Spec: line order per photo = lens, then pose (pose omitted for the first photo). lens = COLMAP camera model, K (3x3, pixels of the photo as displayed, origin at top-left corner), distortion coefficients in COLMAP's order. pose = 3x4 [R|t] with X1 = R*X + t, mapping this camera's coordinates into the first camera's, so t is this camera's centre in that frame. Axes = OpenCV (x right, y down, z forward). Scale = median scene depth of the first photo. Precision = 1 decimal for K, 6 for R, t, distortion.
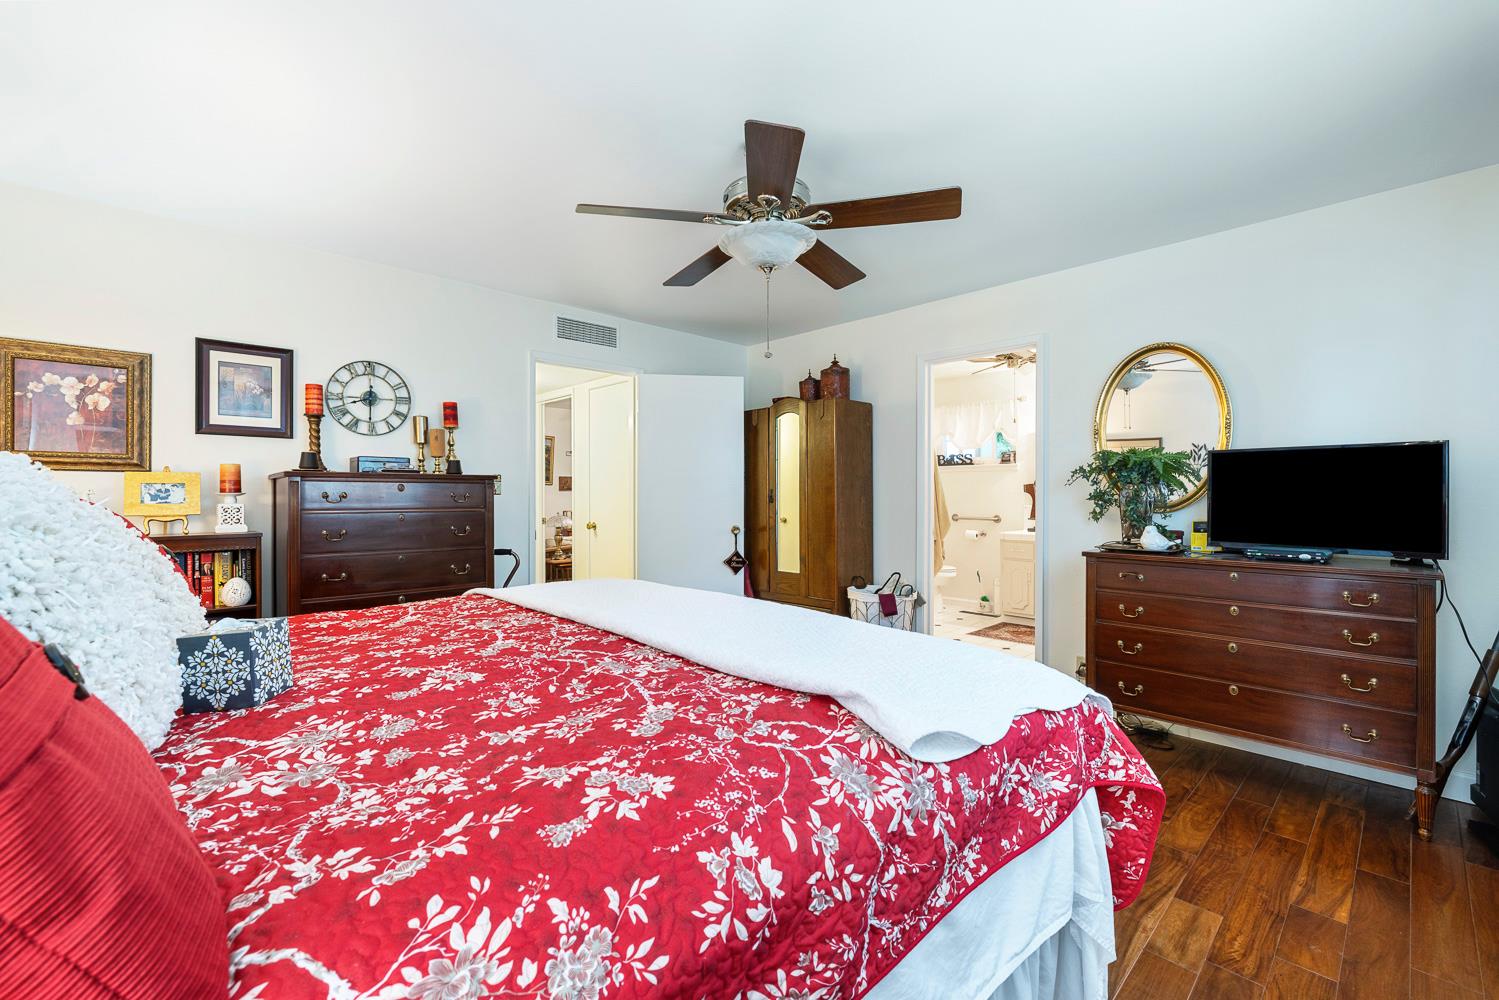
lens RADIAL K [[625.6, 0, 749.6], [0, 625.6, 499.4], [0, 0, 1]] dist [-0.004190, 0.000273]
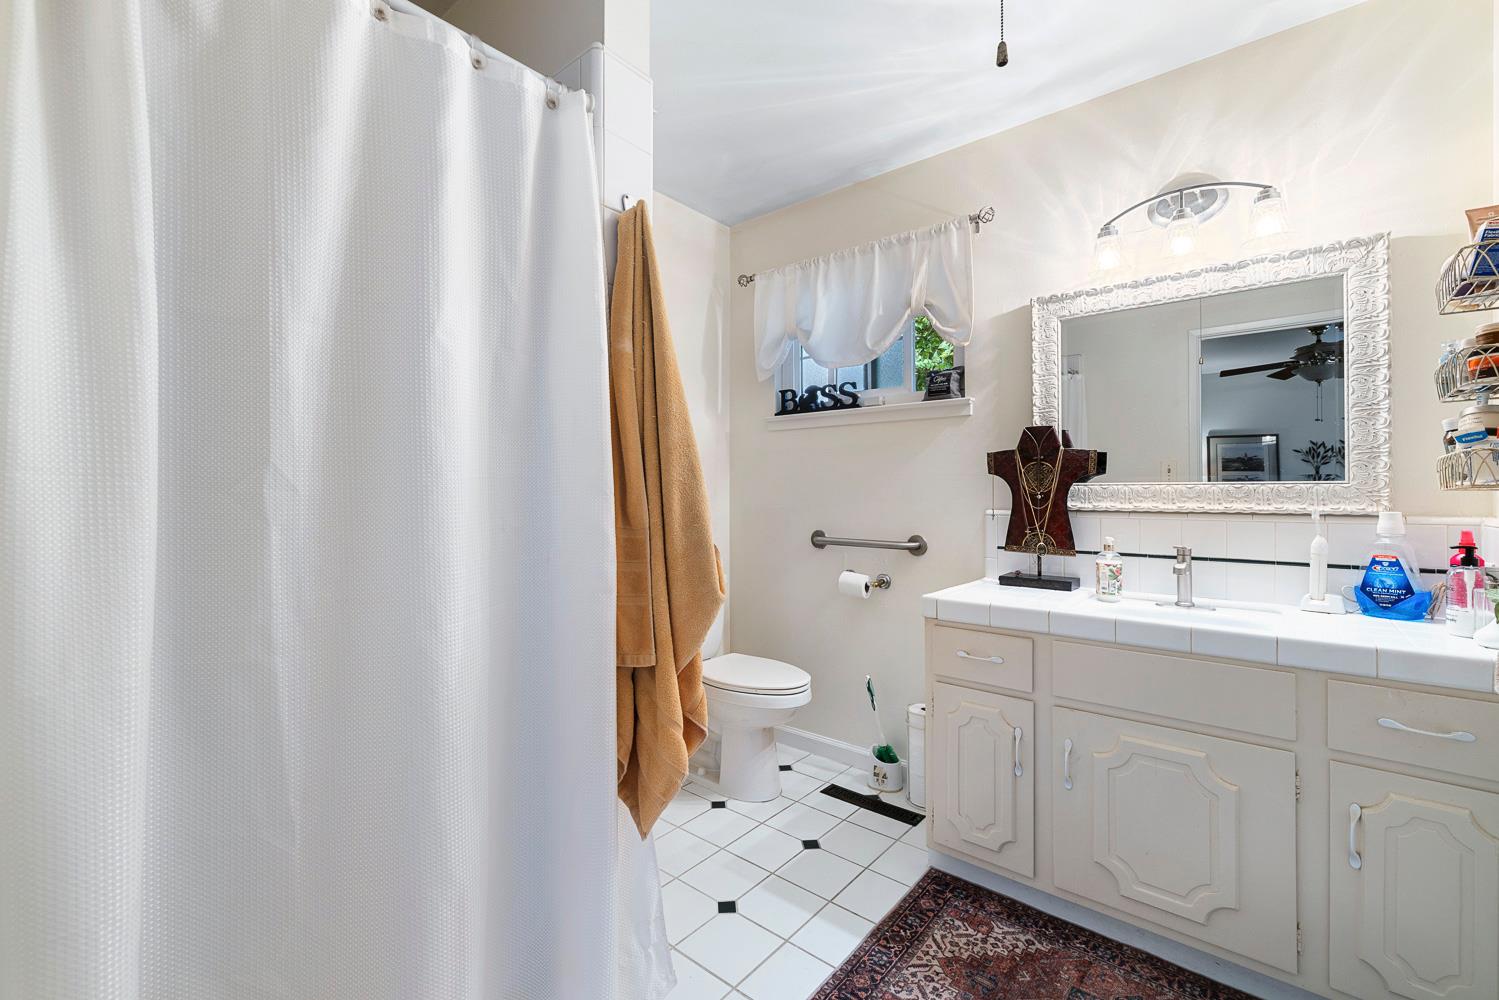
lens RADIAL K [[625.6, 0, 749.5], [0, 625.6, 499.5], [0, 0, 1]] dist [-0.004190, 0.000273]
pose [[0.993465, -0.002752, 0.114100, 0.240832], [0.002391, 0.999992, 0.003299, 0.001986], [-0.114109, -0.003004, 0.993464, 0.607123]]
